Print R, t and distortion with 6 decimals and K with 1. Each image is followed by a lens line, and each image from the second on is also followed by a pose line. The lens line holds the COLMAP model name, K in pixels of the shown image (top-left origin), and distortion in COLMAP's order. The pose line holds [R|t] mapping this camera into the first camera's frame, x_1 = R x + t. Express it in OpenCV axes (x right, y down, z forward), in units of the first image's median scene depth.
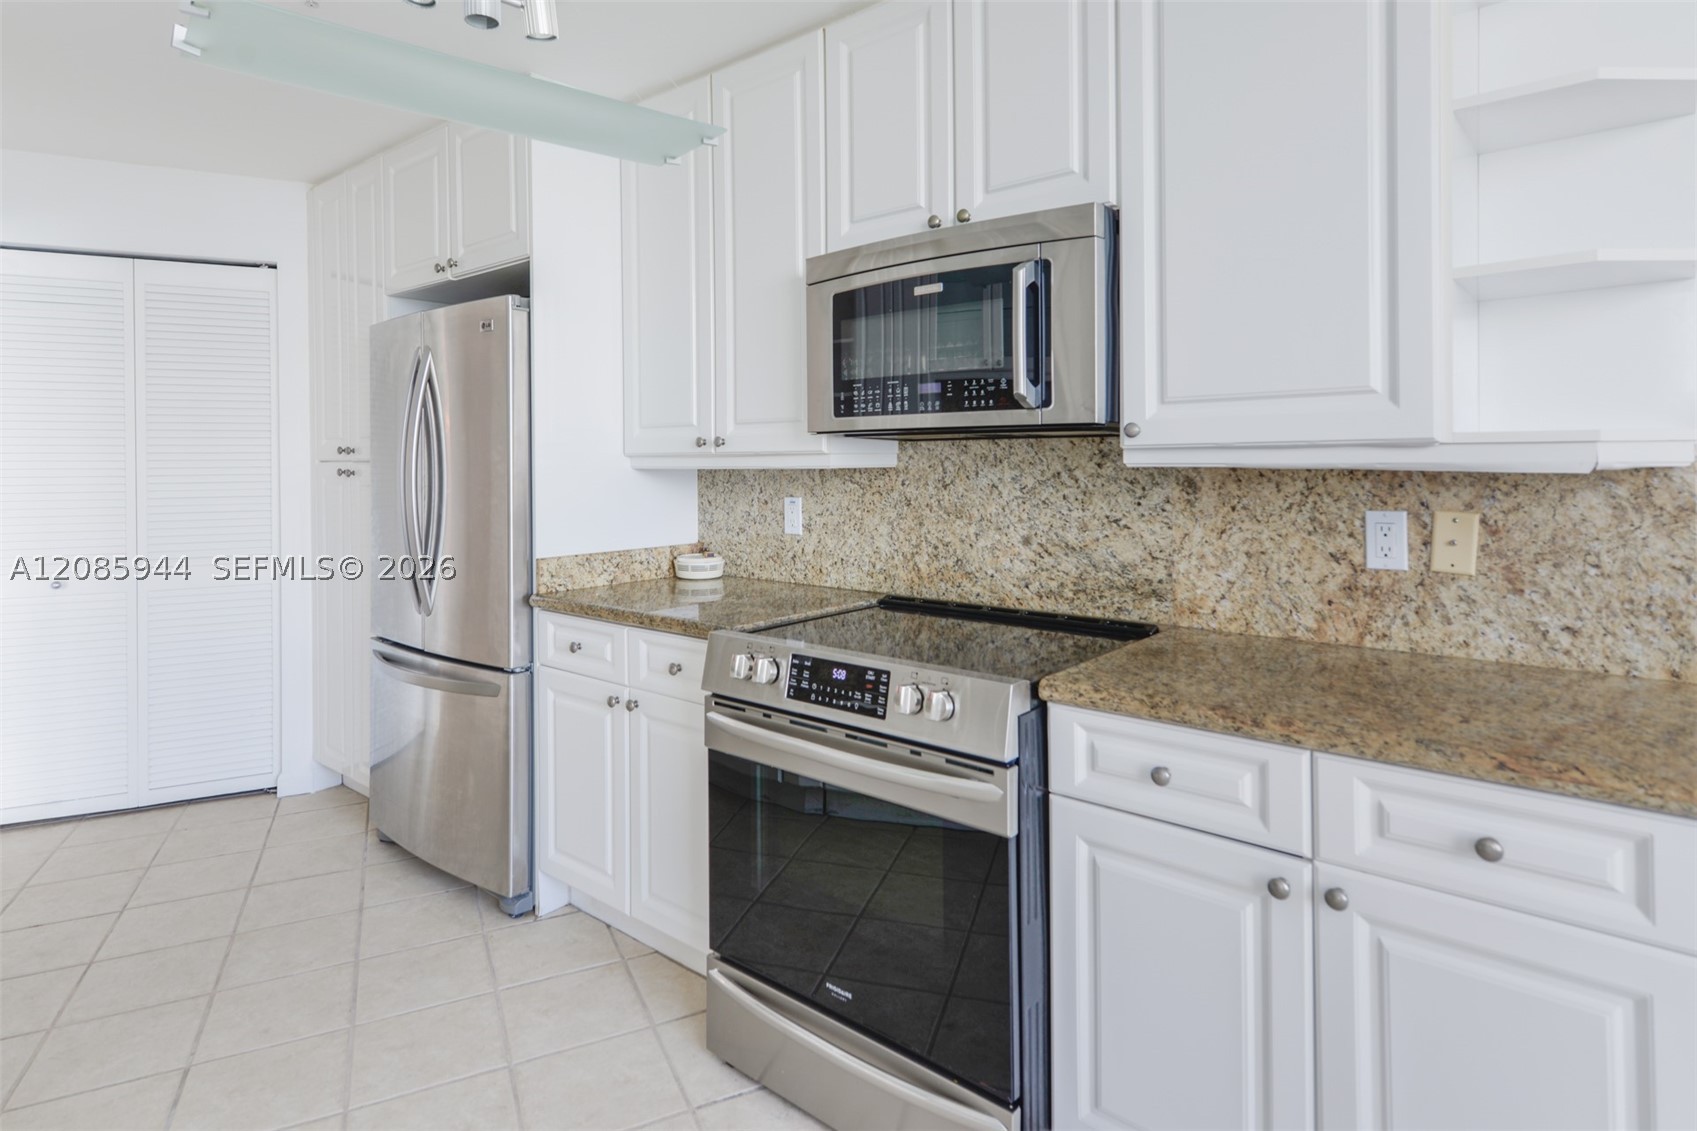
lens RADIAL K [[933.0, 0, 845.9], [0, 933.0, 458.2], [0, 0, 1]] dist [0.008791, 0.001575]
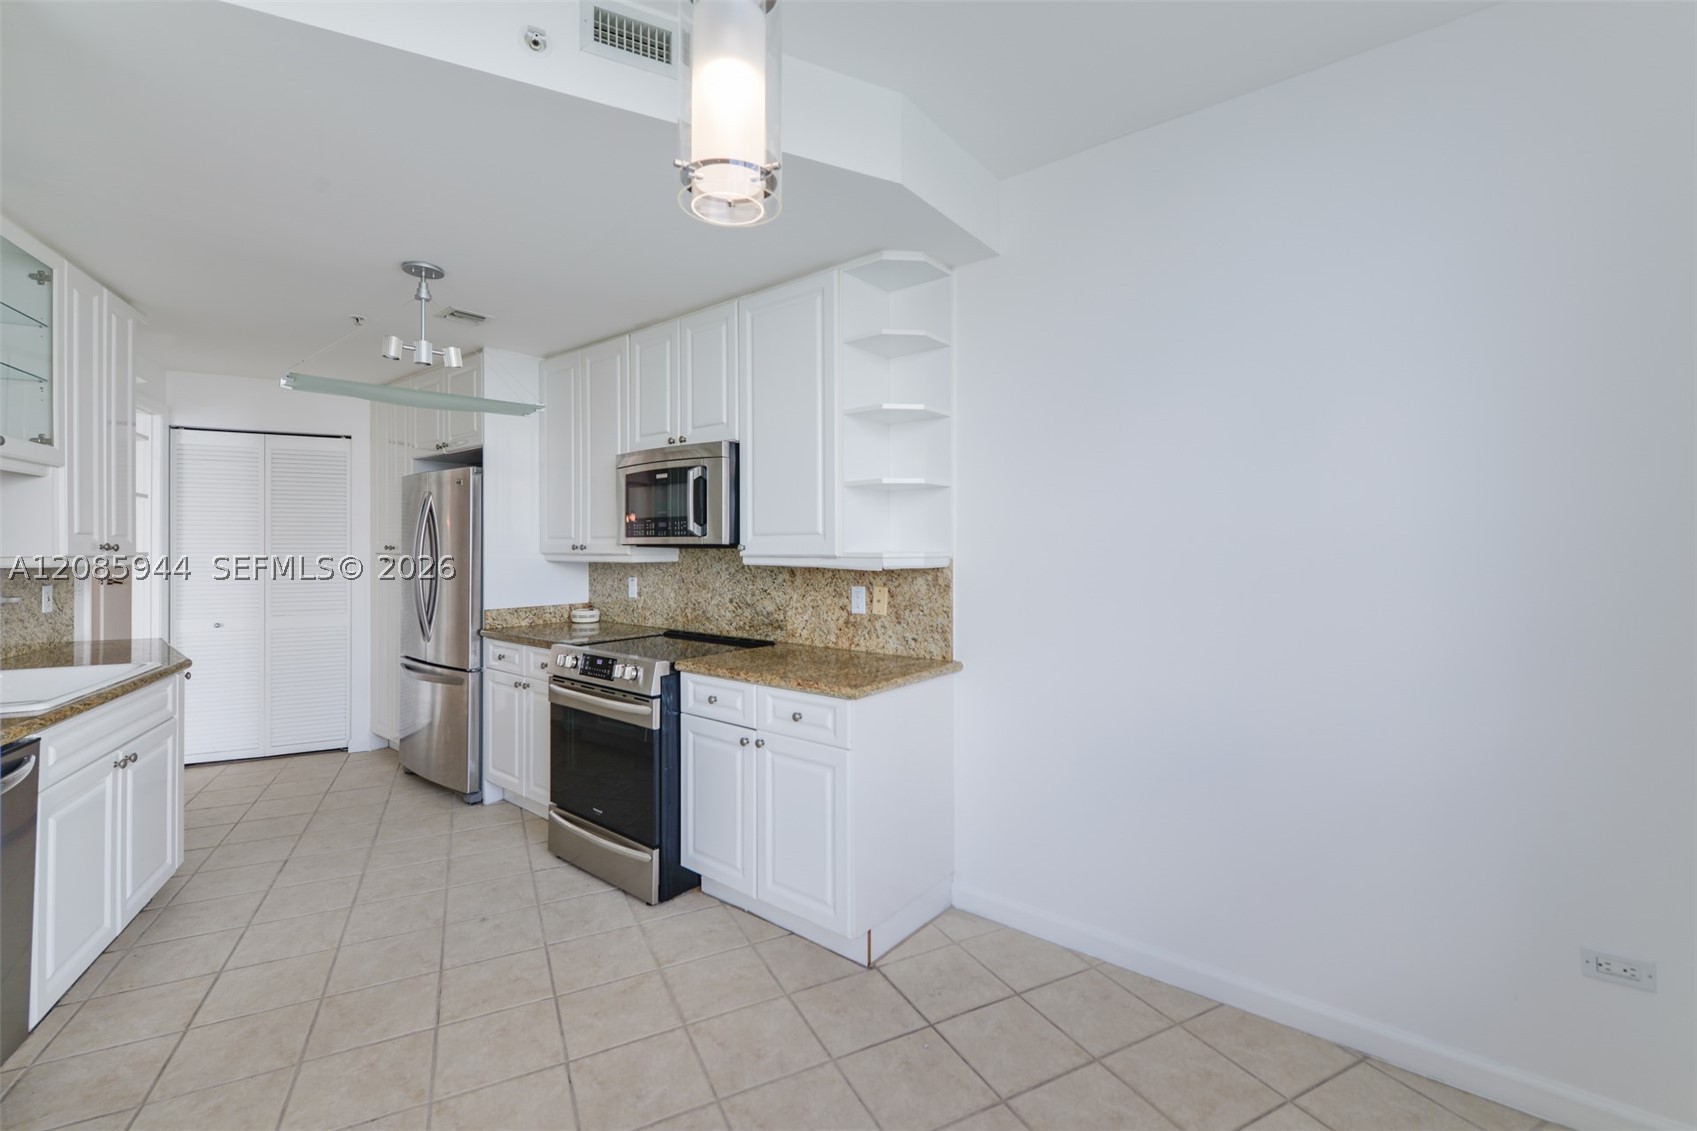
lens RADIAL K [[710.5, 0, 841.5], [0, 710.5, 542.5], [0, 0, 1]] dist [0.000242, -0.000086]
pose [[0.999481, 0.007900, 0.031235, 0.449304], [-0.007766, 0.999960, -0.004420, -0.033695], [-0.031268, 0.004176, 0.999502, -0.579425]]
